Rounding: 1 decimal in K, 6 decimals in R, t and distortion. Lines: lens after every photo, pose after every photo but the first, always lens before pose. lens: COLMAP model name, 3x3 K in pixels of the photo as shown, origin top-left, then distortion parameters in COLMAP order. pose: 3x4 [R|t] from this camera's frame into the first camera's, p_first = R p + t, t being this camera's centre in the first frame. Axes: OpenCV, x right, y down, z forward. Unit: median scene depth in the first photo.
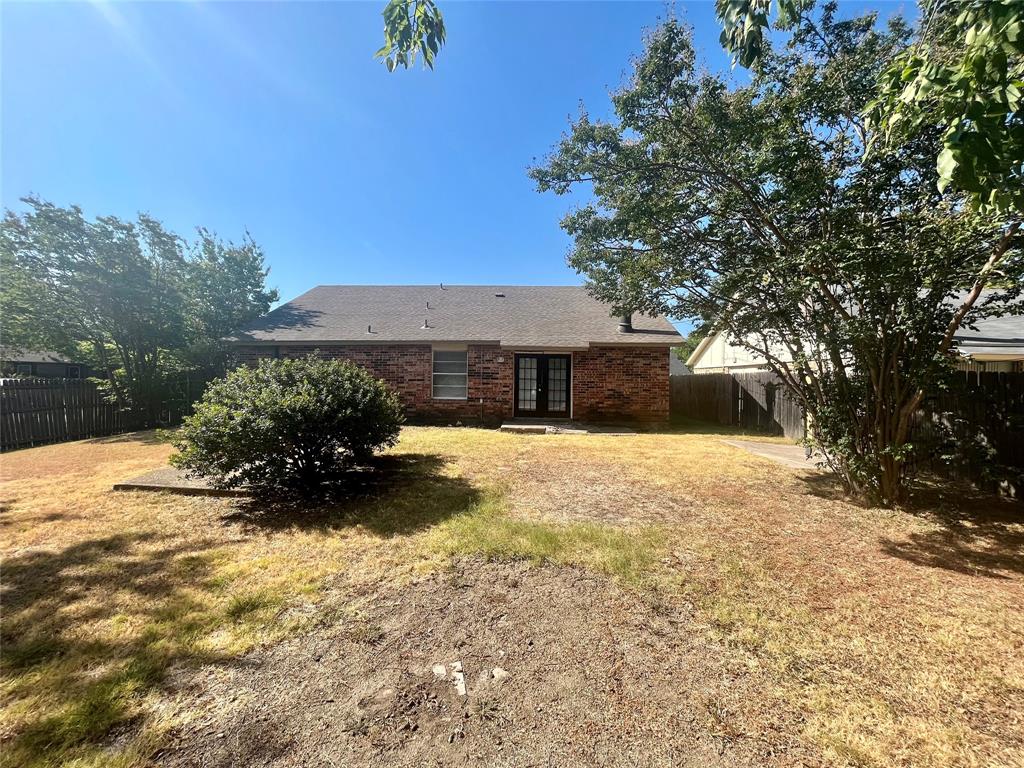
lens RADIAL K [[410.9, 0, 512.0], [0, 410.9, 383.0], [0, 0, 1]] dist [0.001216, 0.000188]
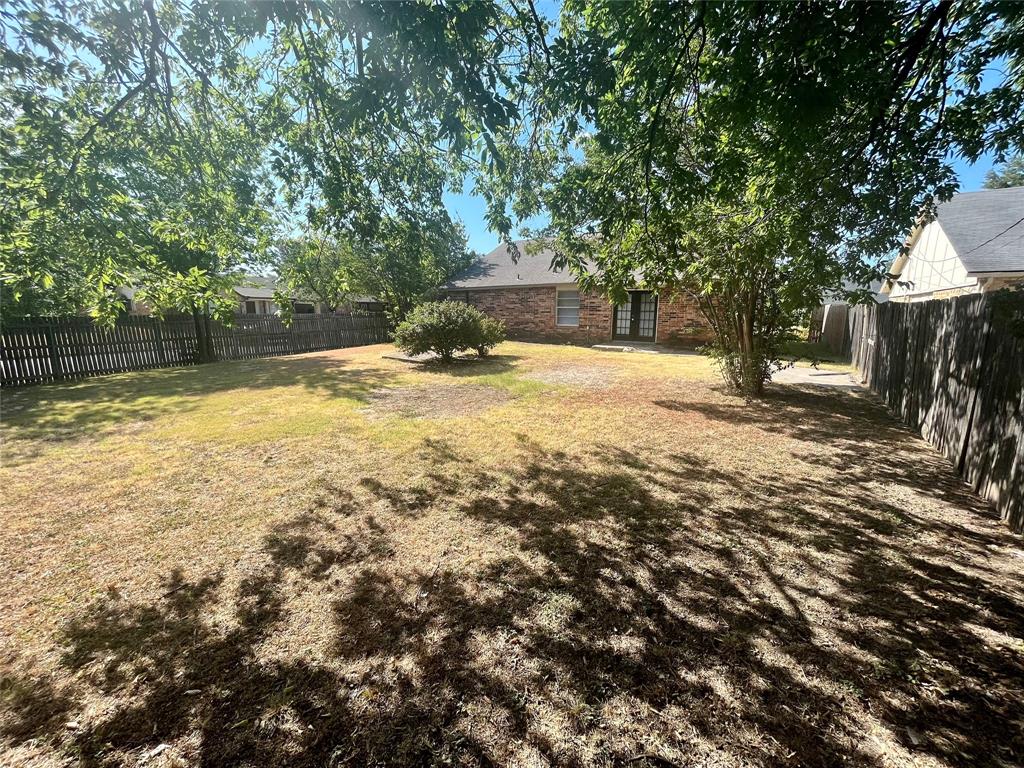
lens RADIAL K [[410.9, 0, 512.8], [0, 410.9, 381.8], [0, 0, 1]] dist [0.001216, 0.000188]
pose [[0.859042, 0.079851, -0.505638, 0.411645], [0.000756, 0.987560, 0.157241, 0.007461], [0.511904, -0.135459, 0.848295, -0.300567]]
